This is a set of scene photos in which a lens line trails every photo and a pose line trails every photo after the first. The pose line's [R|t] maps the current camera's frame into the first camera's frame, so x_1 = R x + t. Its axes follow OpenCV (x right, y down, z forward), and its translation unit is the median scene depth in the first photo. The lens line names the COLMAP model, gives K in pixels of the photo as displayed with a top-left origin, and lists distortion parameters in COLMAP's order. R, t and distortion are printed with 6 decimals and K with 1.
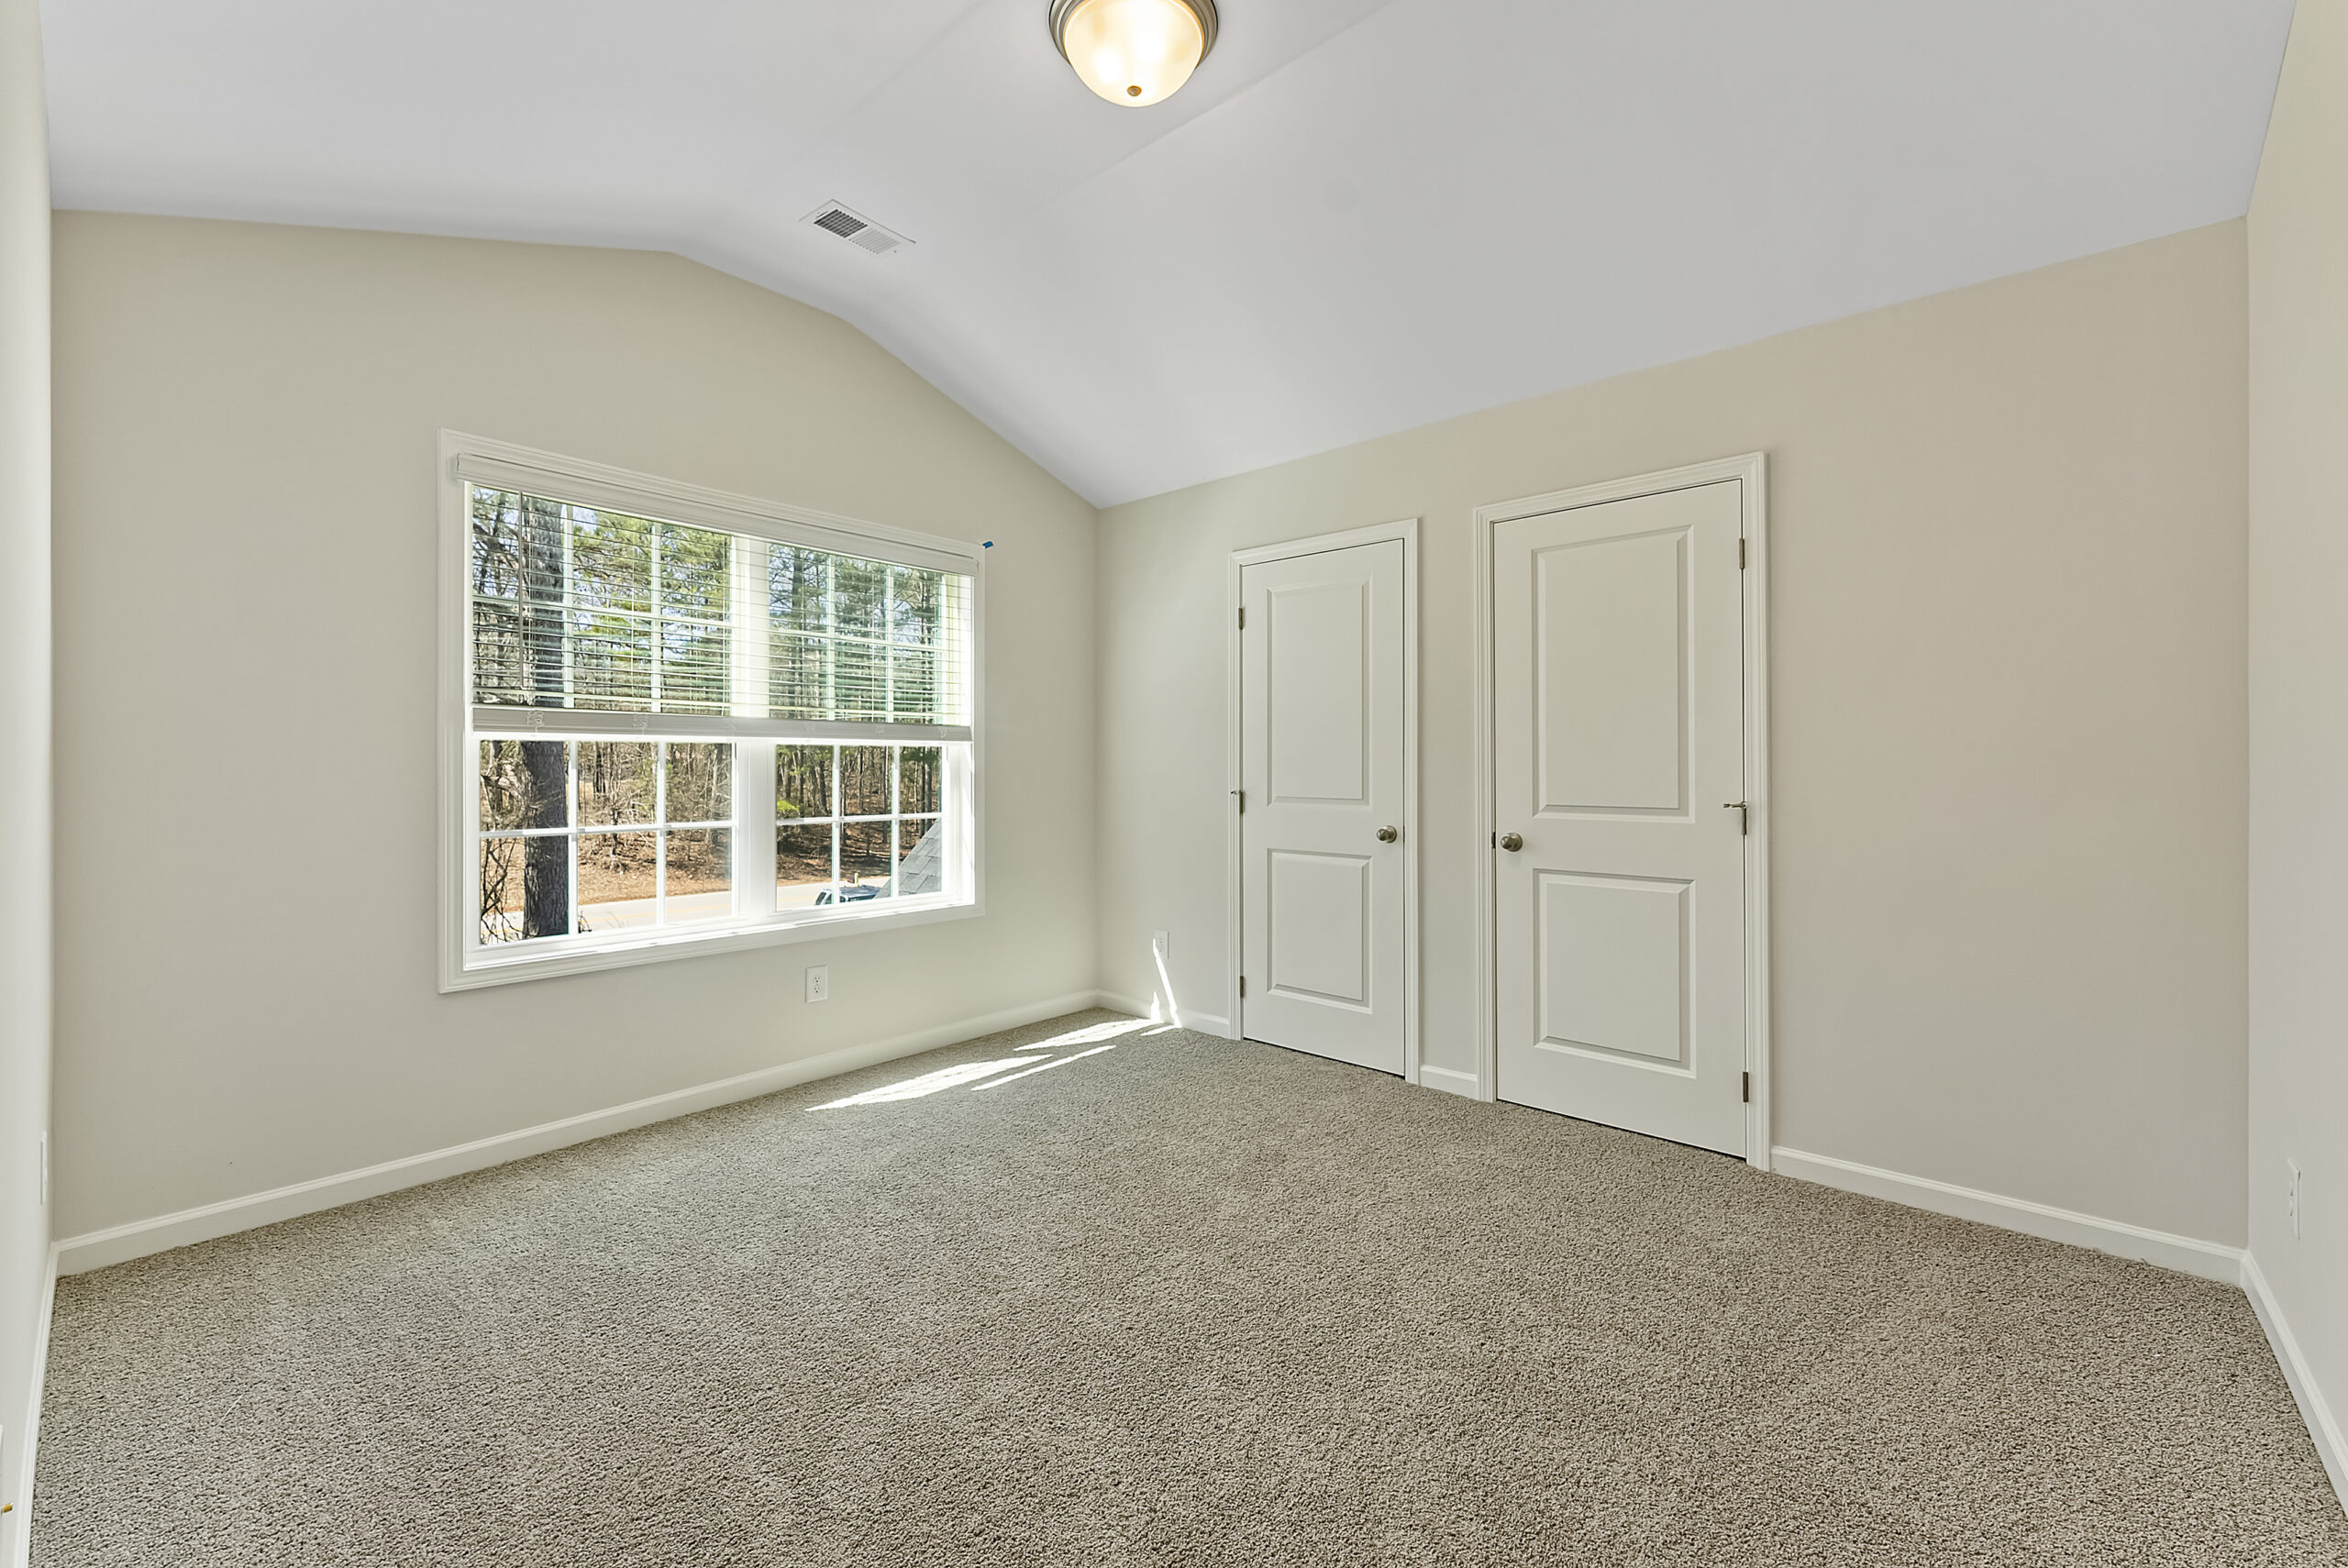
lens RADIAL K [[948.1, 0, 1174.0], [0, 948.1, 784.0], [0, 0, 1]] dist [0.001733, 0.000099]
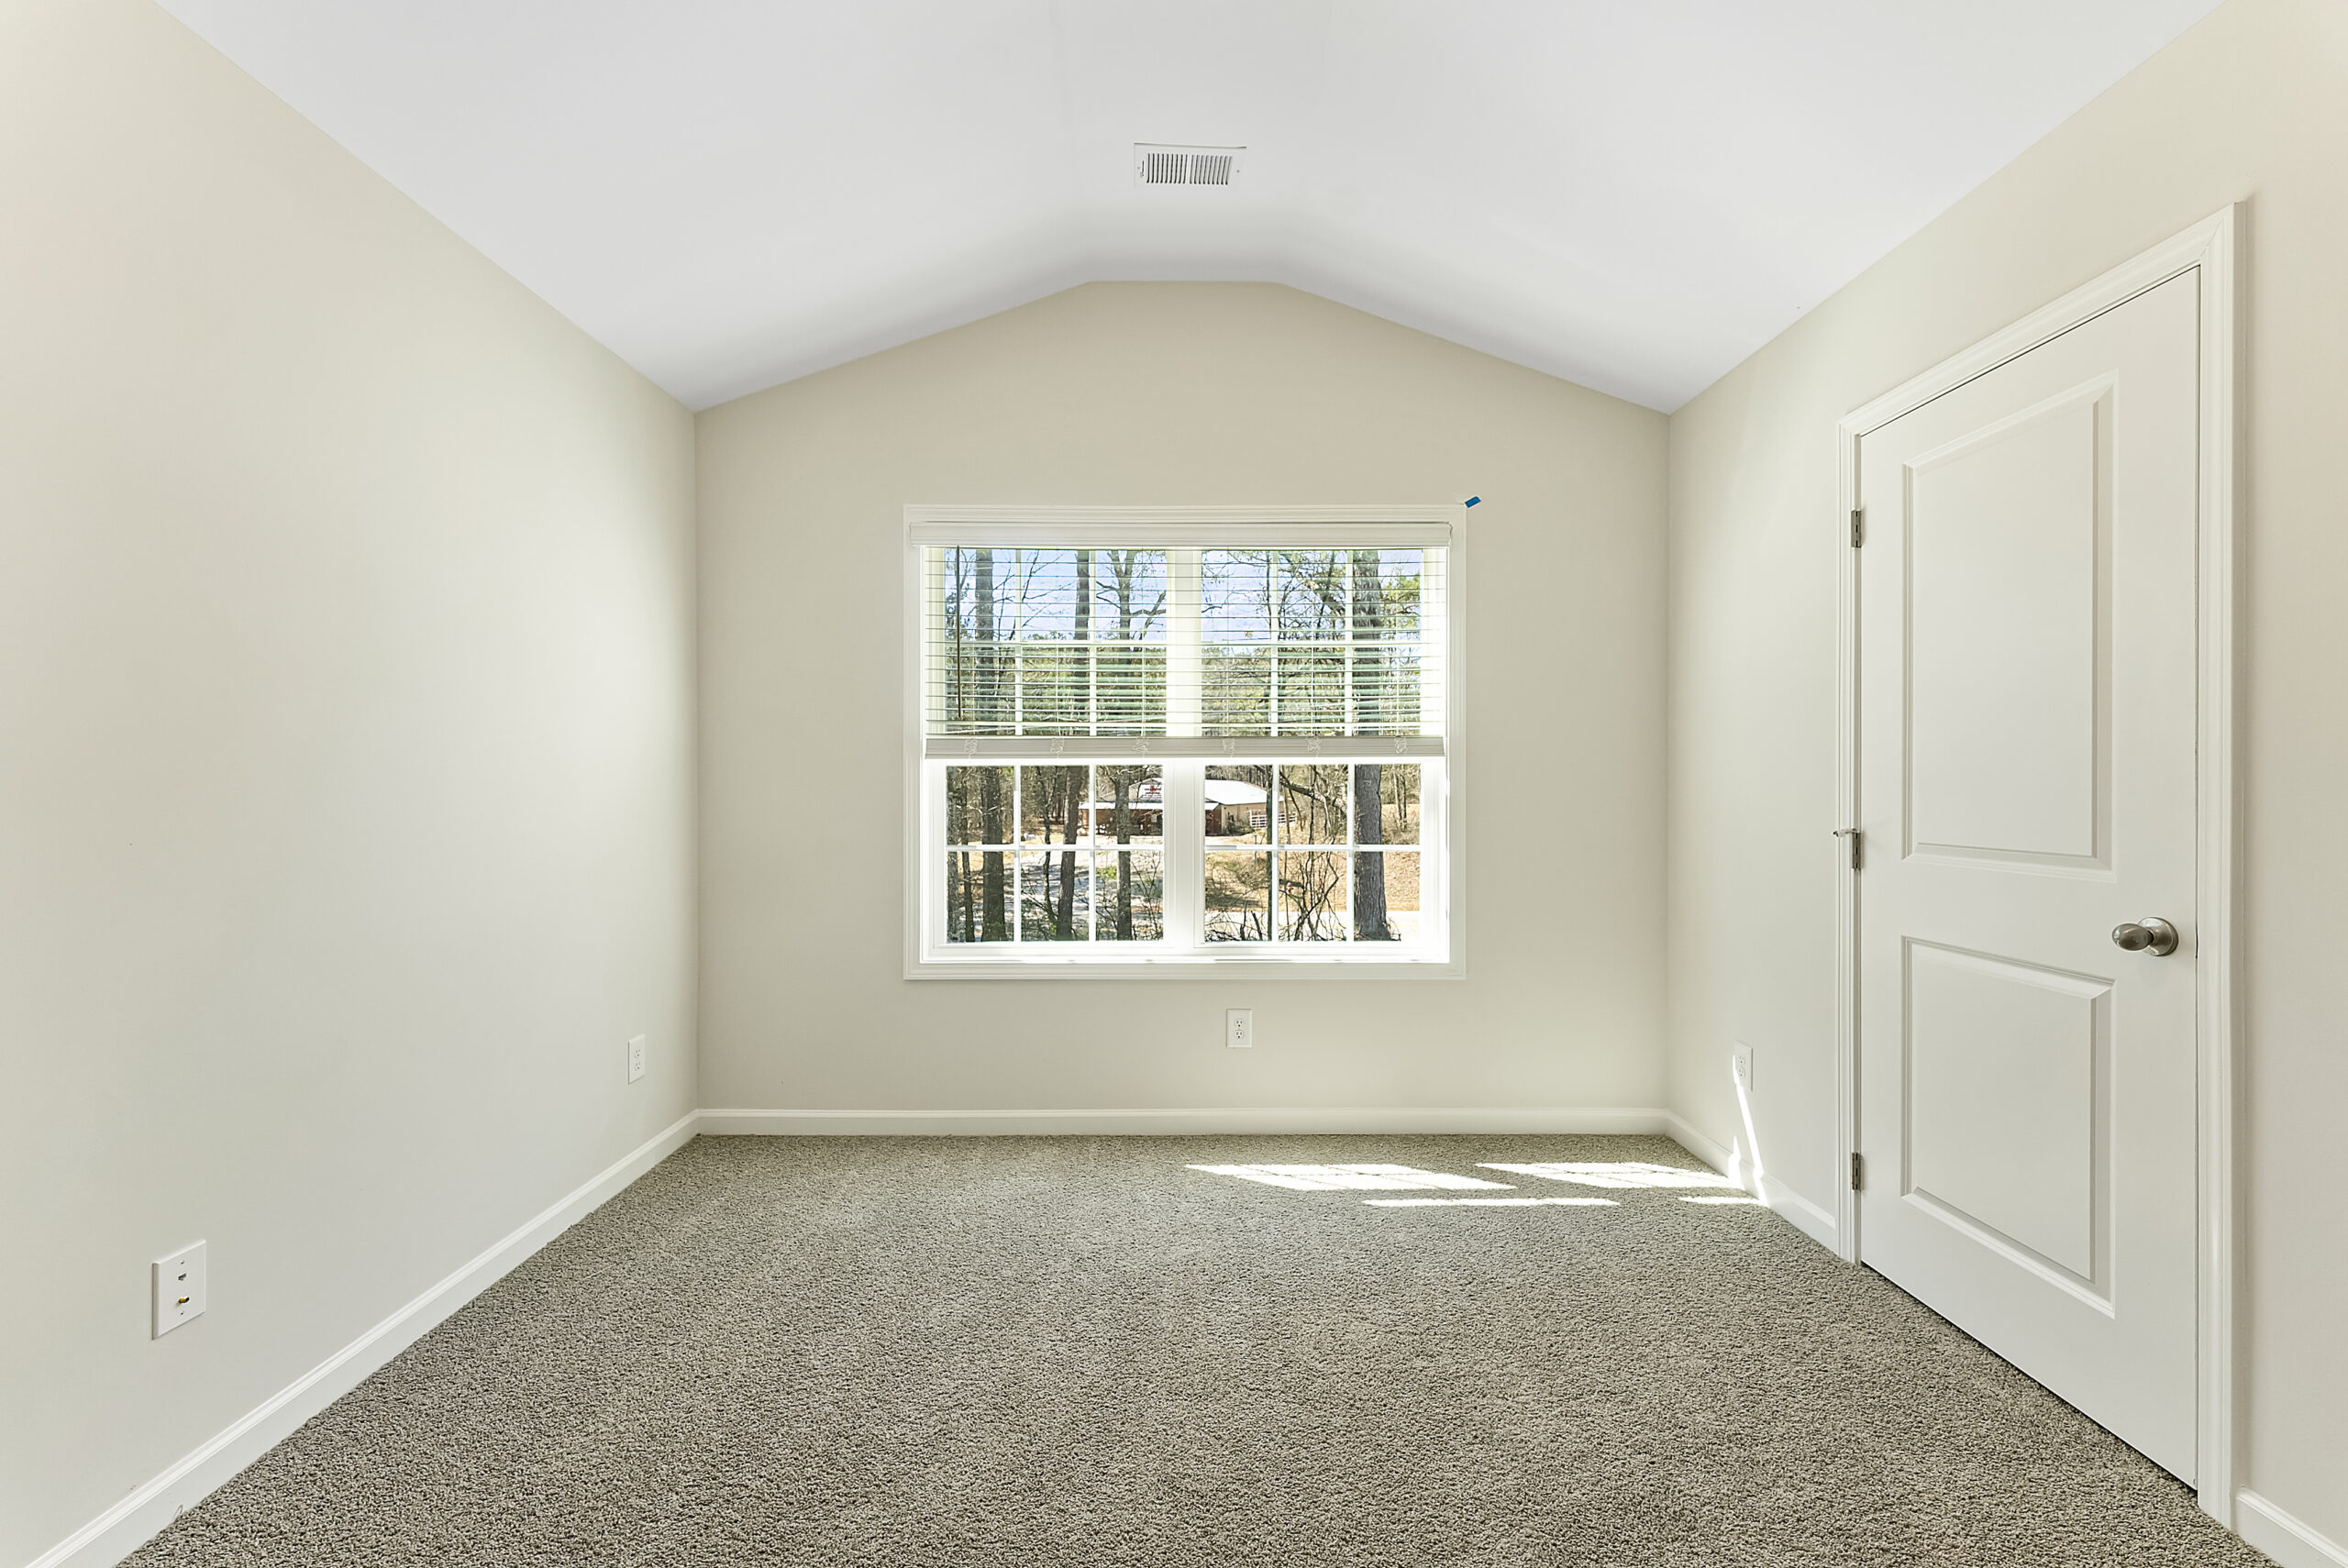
lens RADIAL K [[947.3, 0, 1182.5], [0, 947.3, 801.9], [0, 0, 1]] dist [0.001430, -0.000665]
pose [[0.660170, 0.009328, -0.751058, 0.253625], [-0.012592, 0.999920, 0.001350, -0.005907], [0.751011, 0.008566, 0.660235, 0.345731]]
